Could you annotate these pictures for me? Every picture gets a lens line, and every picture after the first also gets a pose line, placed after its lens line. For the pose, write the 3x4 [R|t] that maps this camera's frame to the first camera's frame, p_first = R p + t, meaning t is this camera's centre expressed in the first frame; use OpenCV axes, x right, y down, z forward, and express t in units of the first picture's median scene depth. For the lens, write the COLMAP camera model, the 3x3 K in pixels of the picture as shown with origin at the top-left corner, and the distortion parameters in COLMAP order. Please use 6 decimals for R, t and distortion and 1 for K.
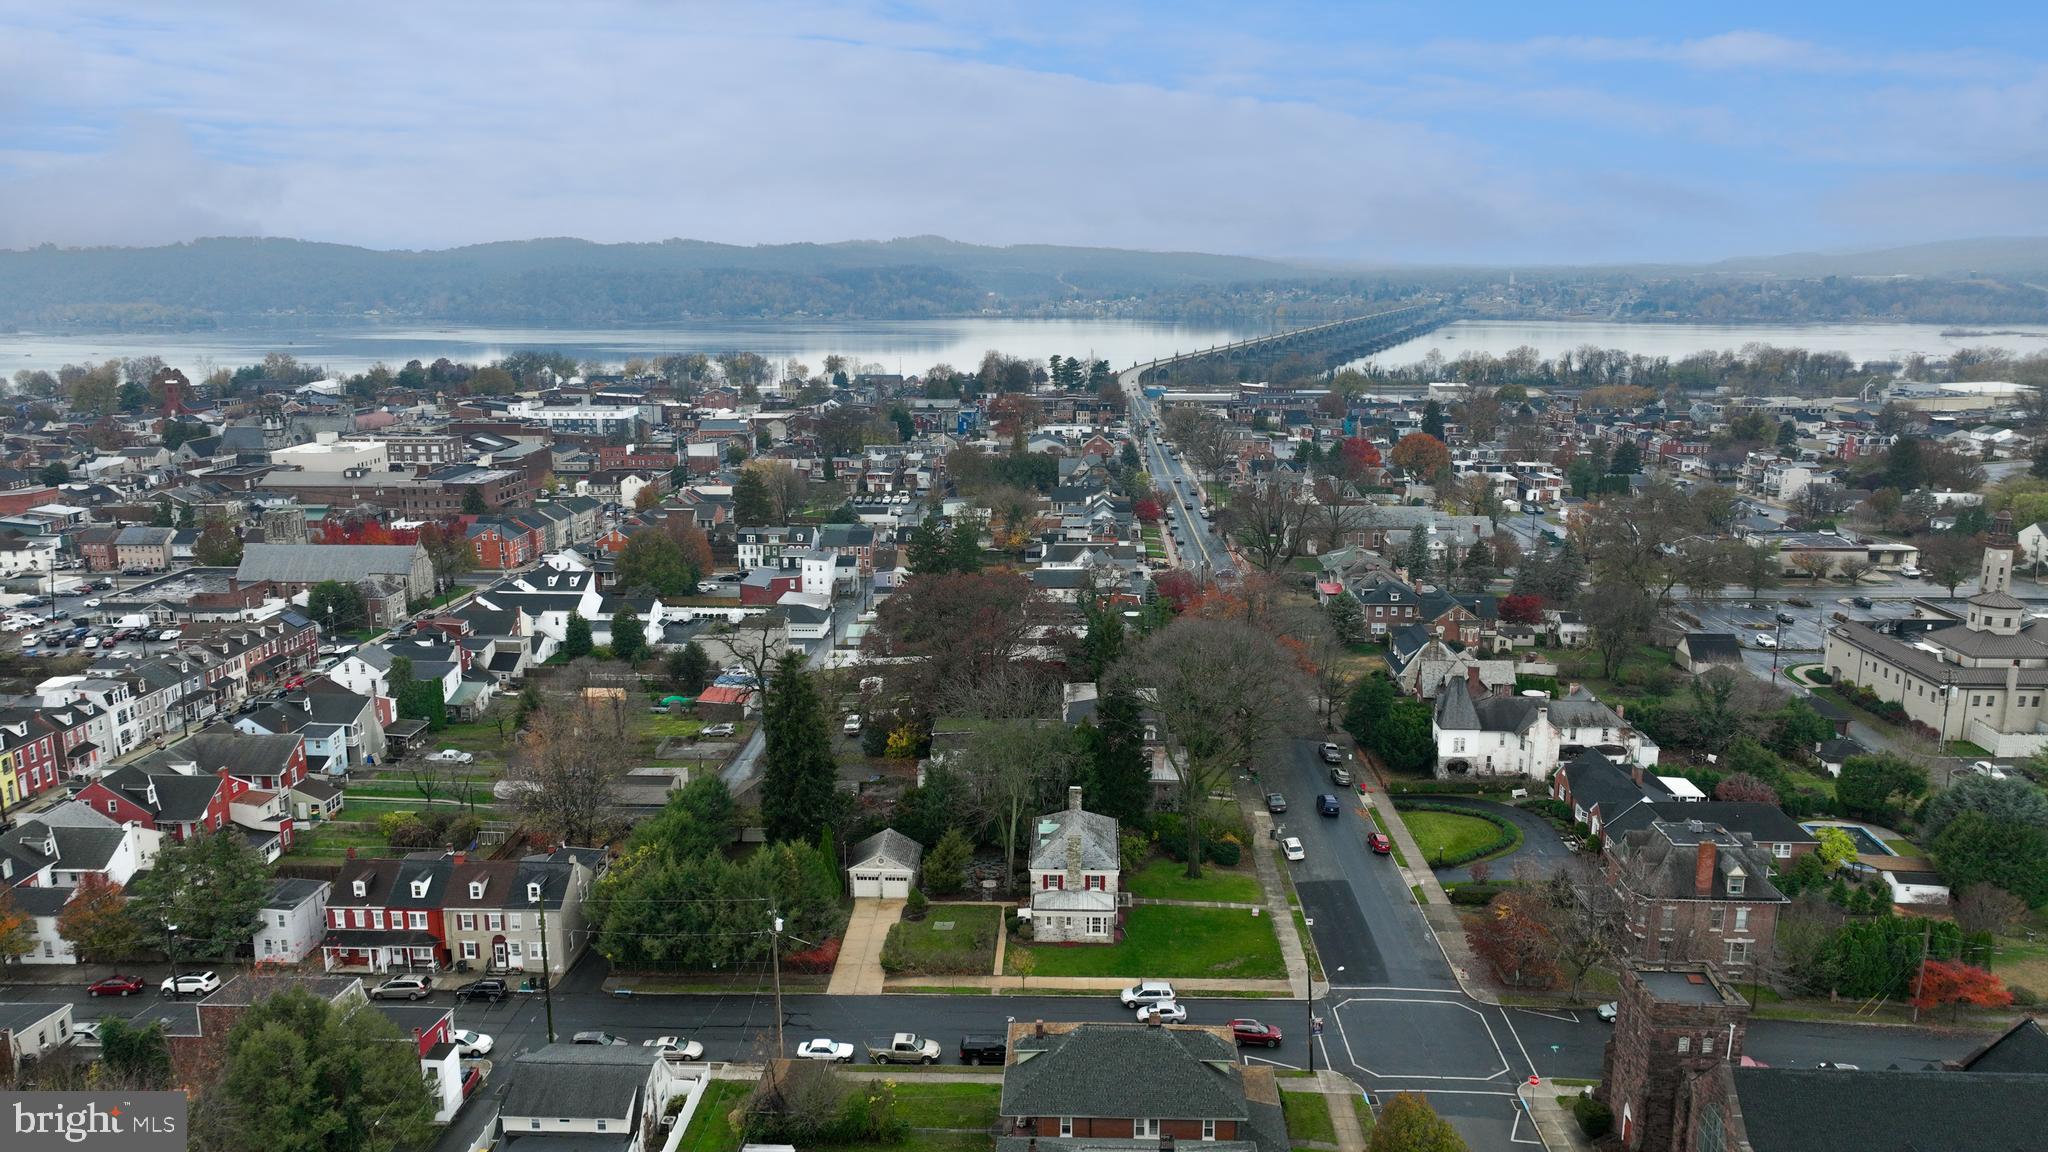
lens RADIAL K [[1439.3, 0, 1024.0], [0, 1439.3, 576.0], [0, 0, 1]] dist [0.009037, 0.001274]
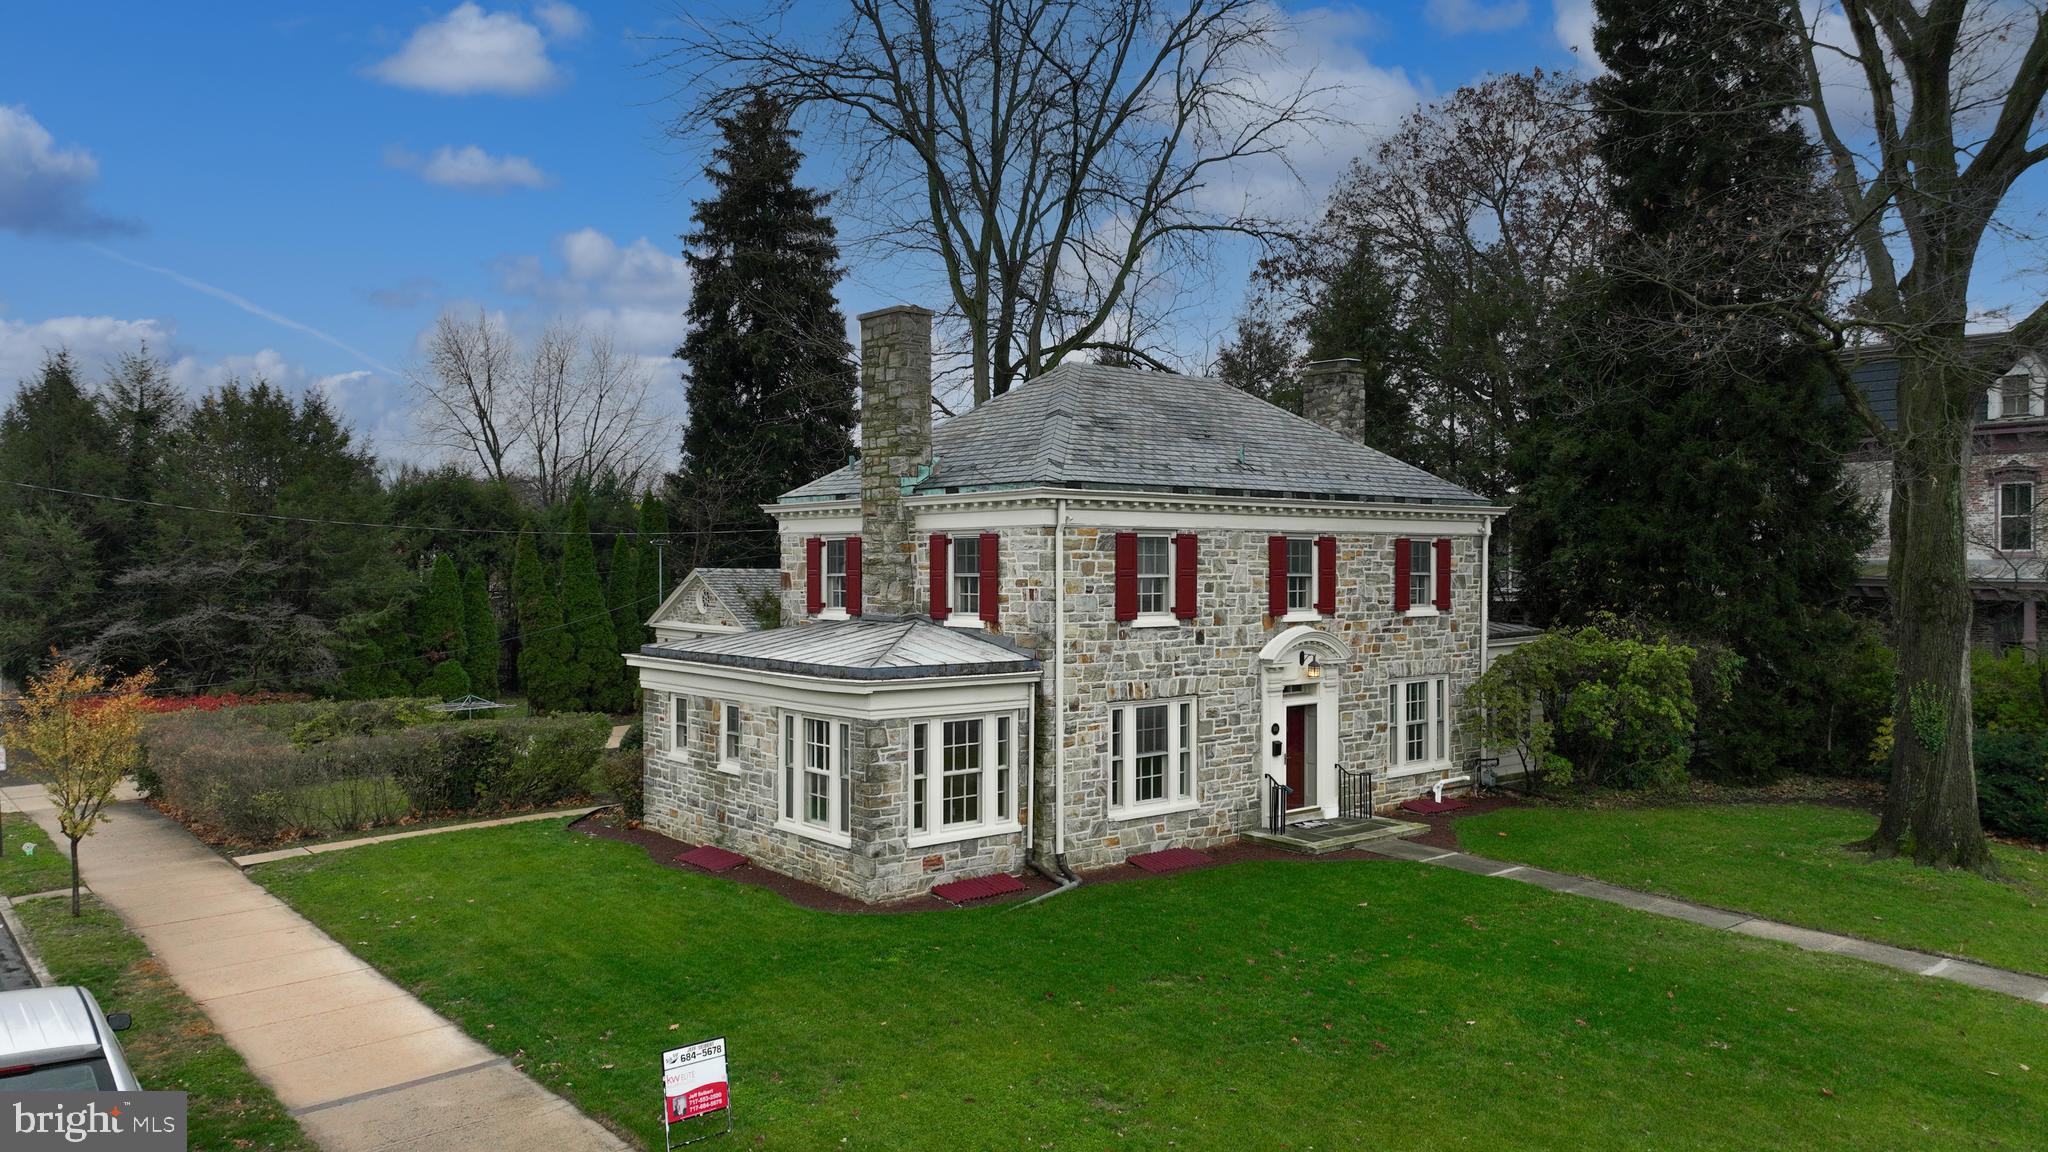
lens RADIAL K [[1439.3, 0, 1024.0], [0, 1439.3, 576.0], [0, 0, 1]] dist [0.009037, 0.001274]
pose [[0.670182, 0.008366, -0.742149, 0.185749], [-0.160212, 0.977993, -0.133651, 0.237223], [0.724699, 0.208472, 0.656774, 0.898915]]
